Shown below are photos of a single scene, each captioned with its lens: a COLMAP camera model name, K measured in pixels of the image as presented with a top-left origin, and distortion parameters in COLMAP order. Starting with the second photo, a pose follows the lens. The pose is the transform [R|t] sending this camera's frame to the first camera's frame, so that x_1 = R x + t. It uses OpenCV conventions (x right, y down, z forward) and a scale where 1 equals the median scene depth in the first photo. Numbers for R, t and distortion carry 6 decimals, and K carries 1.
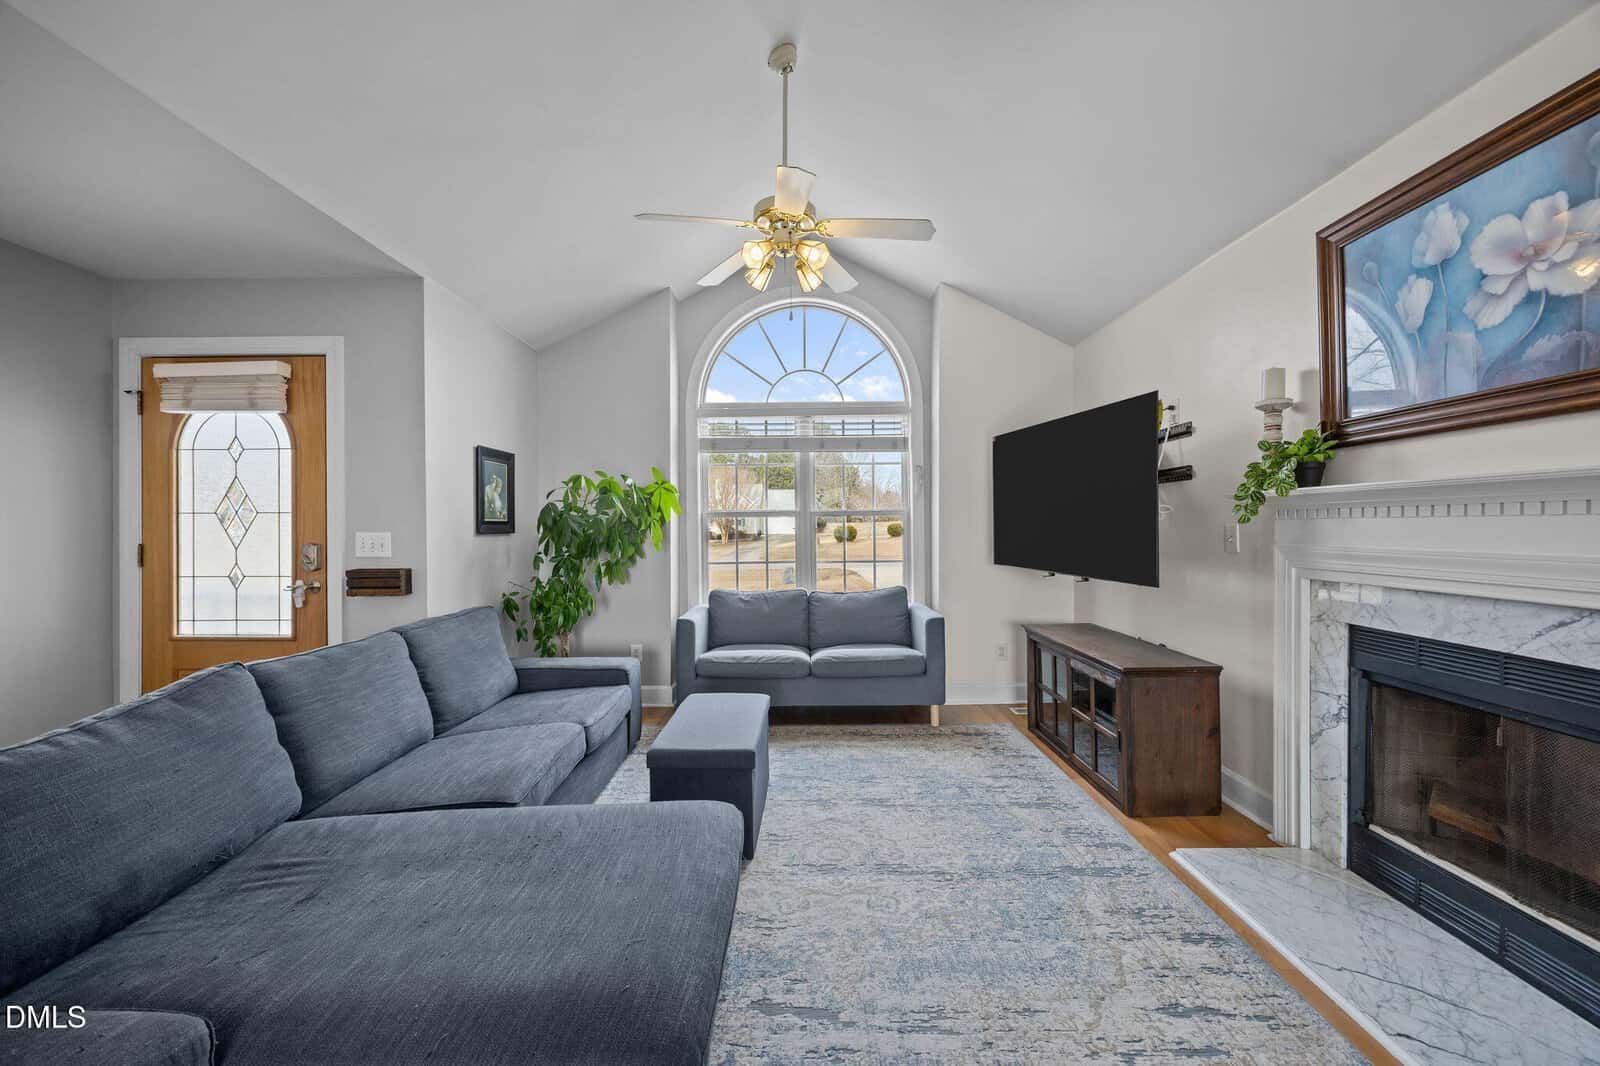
lens RADIAL K [[610.9, 0, 807.8], [0, 610.9, 522.8], [0, 0, 1]] dist [-0.002113, 0.000535]
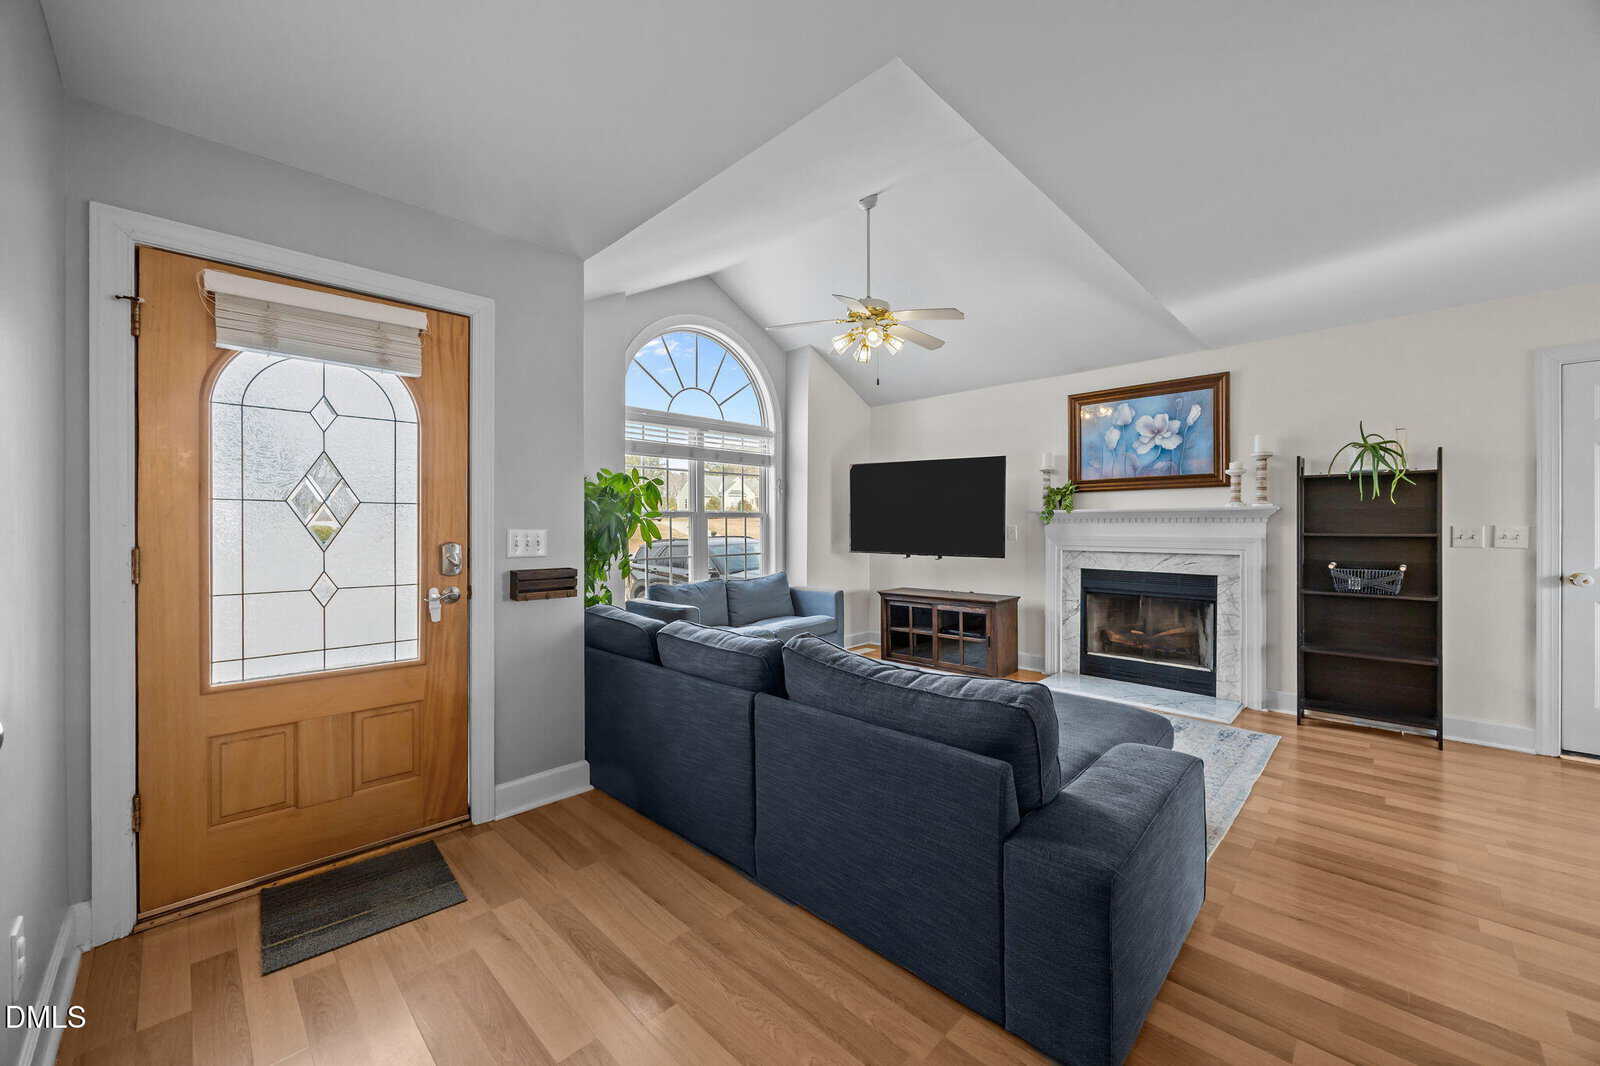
lens RADIAL K [[610.9, 0, 806.5], [0, 610.9, 526.7], [0, 0, 1]] dist [-0.002113, 0.000535]
pose [[0.700785, 0.004734, 0.713356, -1.236008], [-0.007921, 0.999968, 0.001145, 0.009582], [-0.713328, -0.006453, 0.700801, 0.097199]]
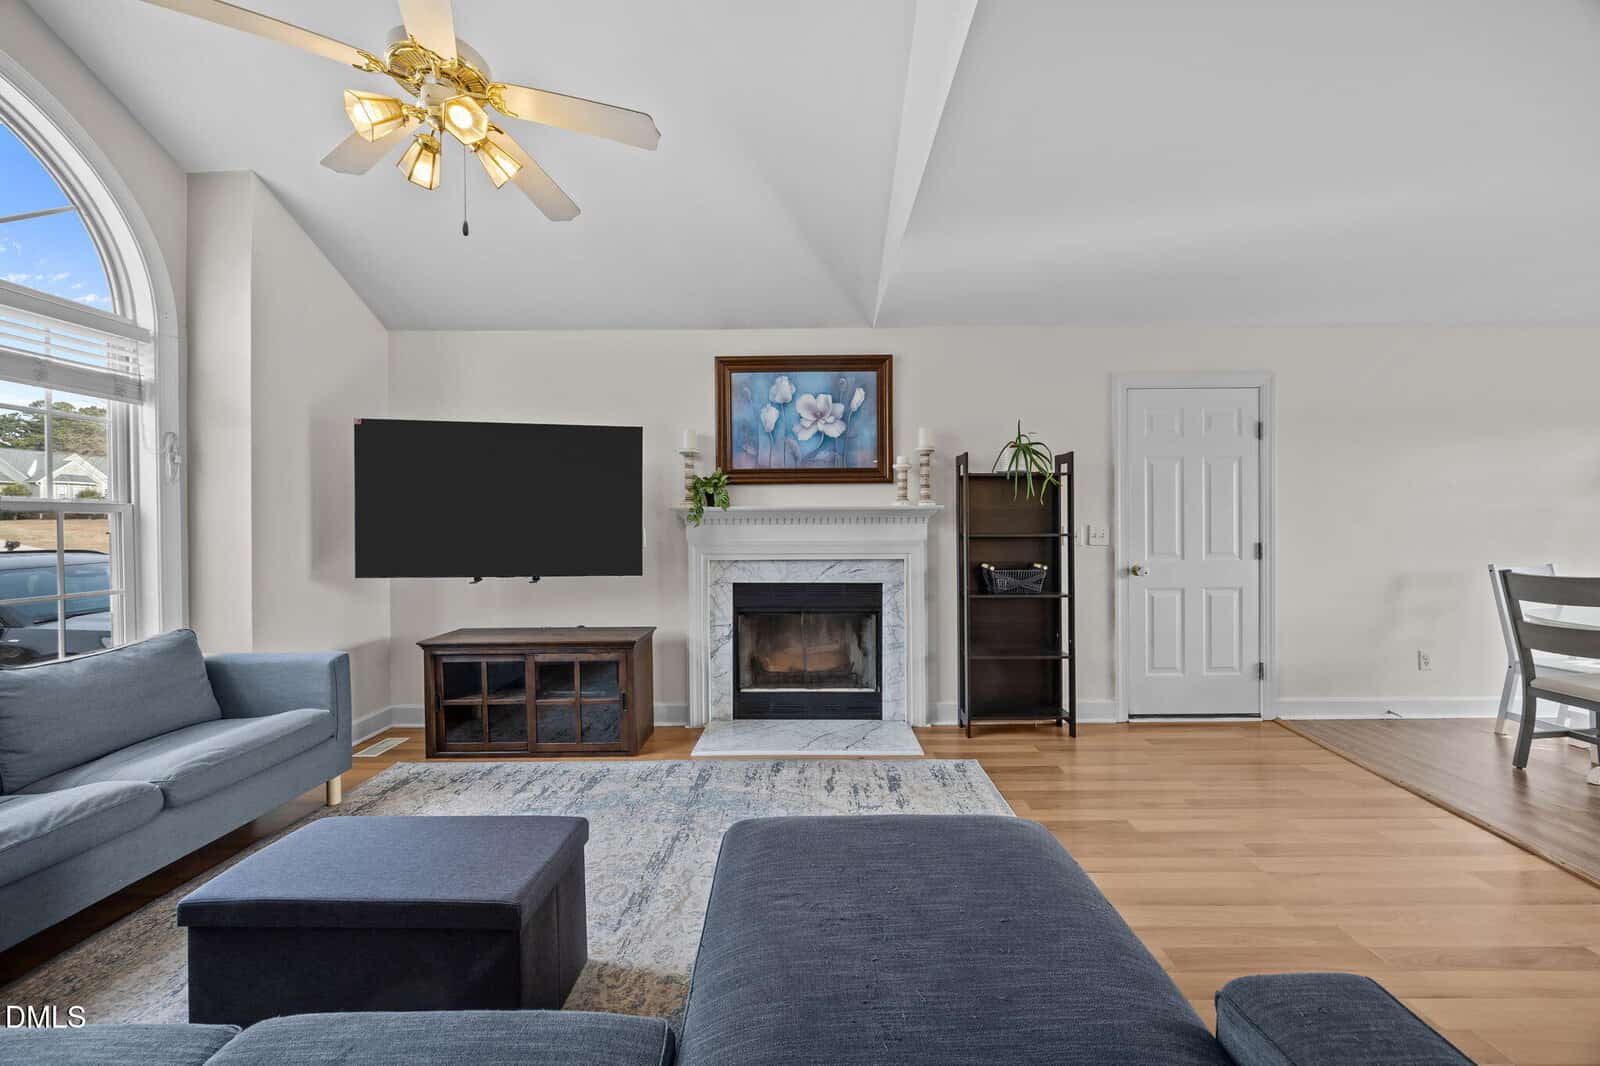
lens RADIAL K [[610.9, 0, 803.9], [0, 610.9, 533.7], [0, 0, 1]] dist [-0.002113, 0.000535]
pose [[0.015891, -0.003783, 0.999867, -0.748606], [0.000221, 0.999993, 0.003780, 0.010409], [-0.999874, 0.000161, 0.015892, 0.625936]]
